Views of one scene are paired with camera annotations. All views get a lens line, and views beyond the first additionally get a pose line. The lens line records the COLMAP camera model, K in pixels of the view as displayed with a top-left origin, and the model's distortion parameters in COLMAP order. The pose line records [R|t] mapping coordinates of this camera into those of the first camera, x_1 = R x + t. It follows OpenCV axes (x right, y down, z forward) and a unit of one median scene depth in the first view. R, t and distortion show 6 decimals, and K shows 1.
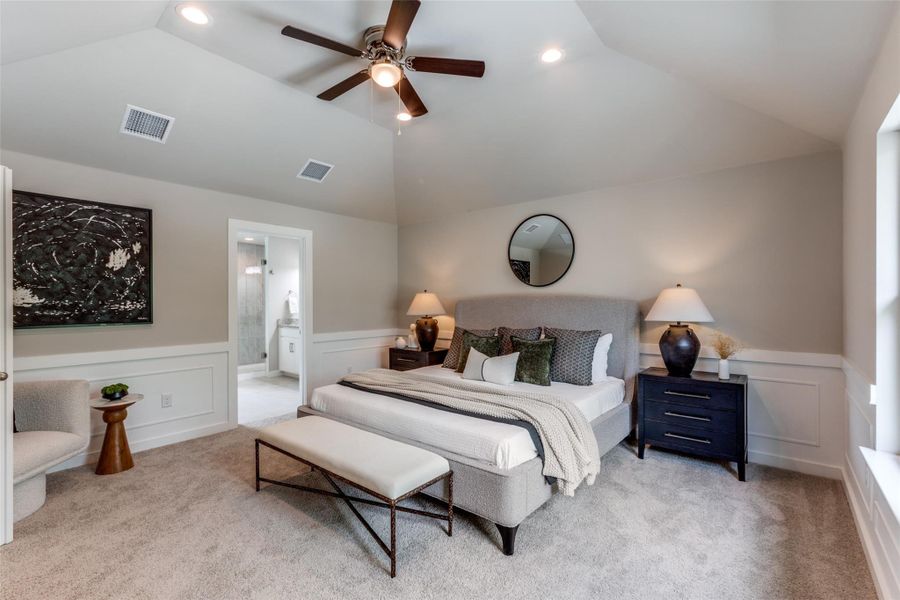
lens RADIAL K [[403.4, 0, 449.5], [0, 403.4, 302.2], [0, 0, 1]] dist [-0.014862, 0.015160]
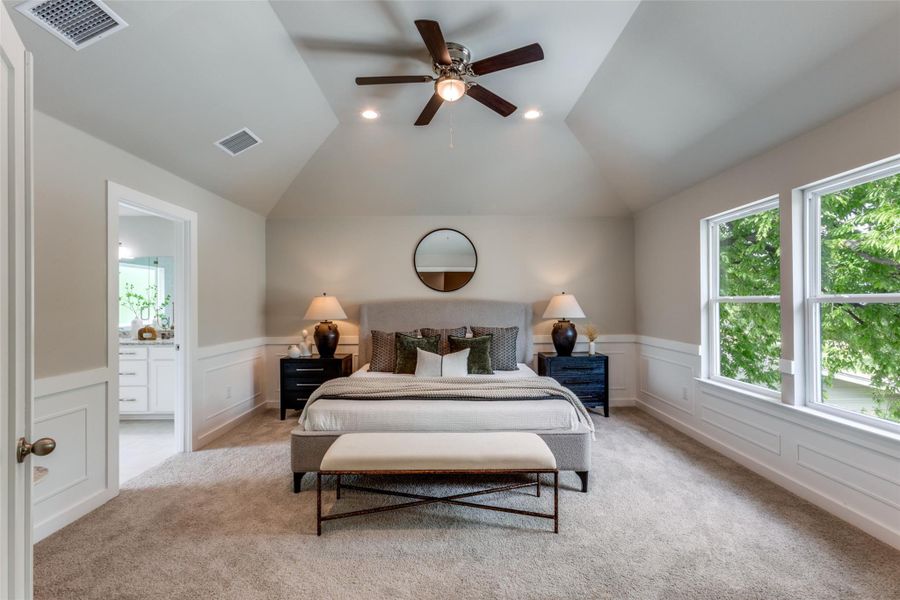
lens RADIAL K [[403.4, 0, 449.5], [0, 403.4, 302.2], [0, 0, 1]] dist [-0.014862, 0.015160]
pose [[0.764656, 0.001630, 0.644436, -0.637623], [0.004771, 0.999955, -0.008191, 0.000211], [-0.644420, 0.009338, 0.764614, 0.151110]]
